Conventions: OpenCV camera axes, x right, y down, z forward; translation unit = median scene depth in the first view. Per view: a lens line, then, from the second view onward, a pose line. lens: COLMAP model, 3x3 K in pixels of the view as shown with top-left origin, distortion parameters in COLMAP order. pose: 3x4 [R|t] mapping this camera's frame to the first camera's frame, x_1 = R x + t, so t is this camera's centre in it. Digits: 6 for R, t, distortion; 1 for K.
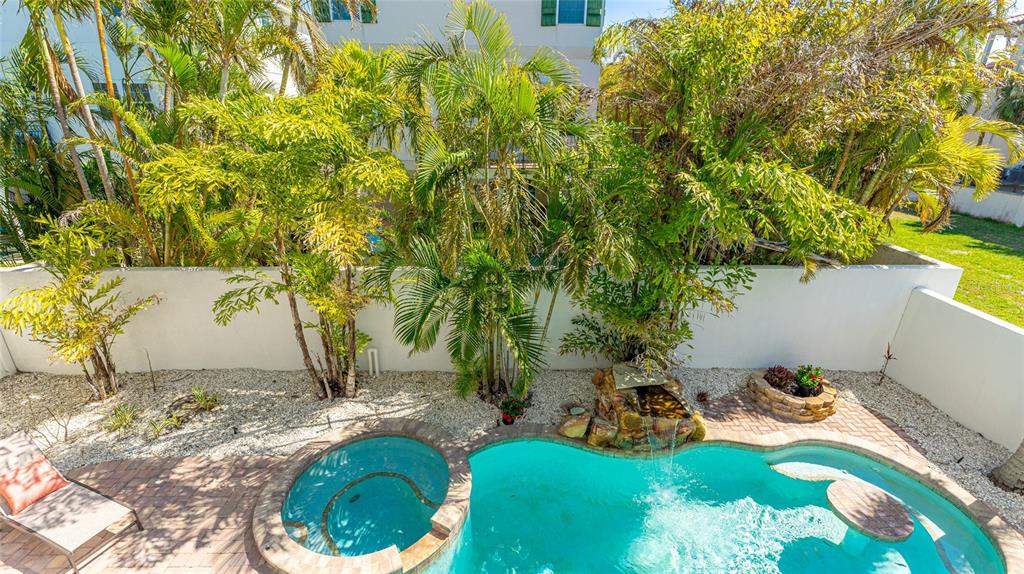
lens RADIAL K [[472.2, 0, 501.6], [0, 472.2, 276.3], [0, 0, 1]] dist [0.001228, -0.000564]
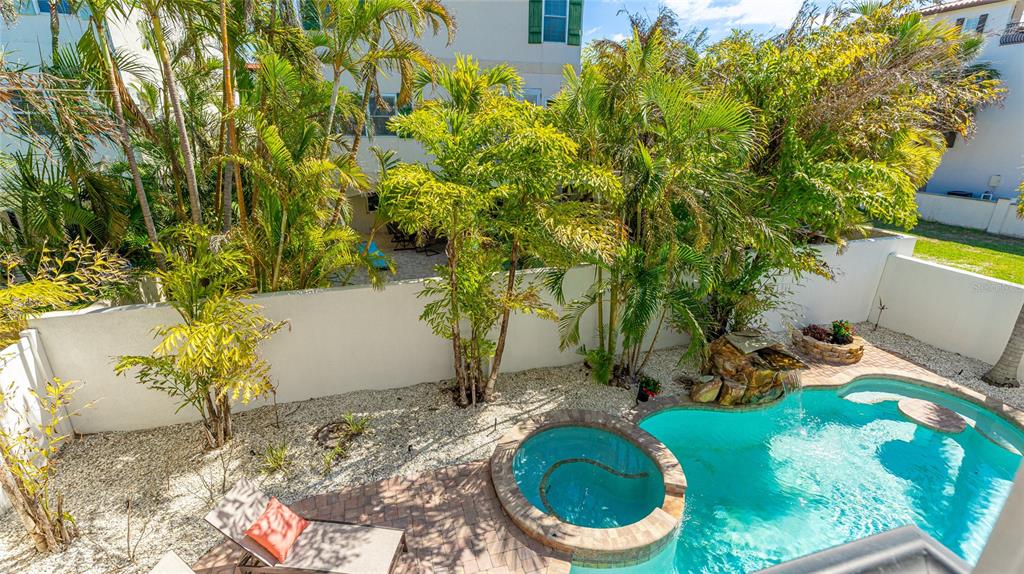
lens RADIAL K [[463.6, 0, 513.9], [0, 463.6, 281.6], [0, 0, 1]] dist [-0.000390, 0.000284]
pose [[0.963107, -0.089330, 0.253861, -0.569500], [0.091173, 0.995825, 0.004521, -0.001951], [-0.253205, 0.018791, 0.967230, 0.011162]]
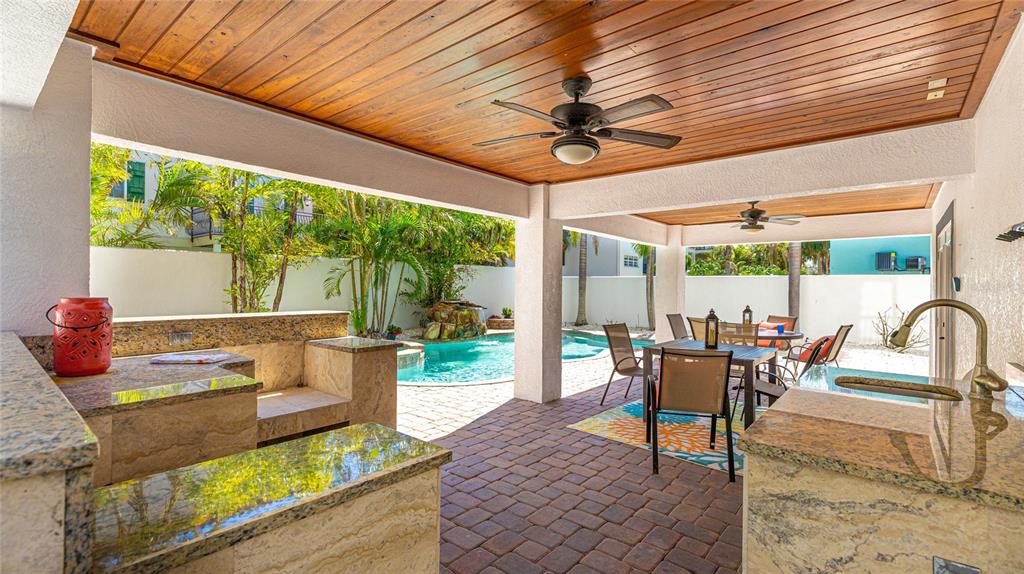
lens RADIAL K [[457.4, 0, 512.0], [0, 457.4, 287.0], [0, 0, 1]] dist [0.000388, -0.000033]
pose [[0.657366, 0.005621, 0.753550, -0.915697], [0.255641, 0.939011, -0.230015, 0.623093], [-0.708885, 0.343842, 0.615837, -0.292137]]
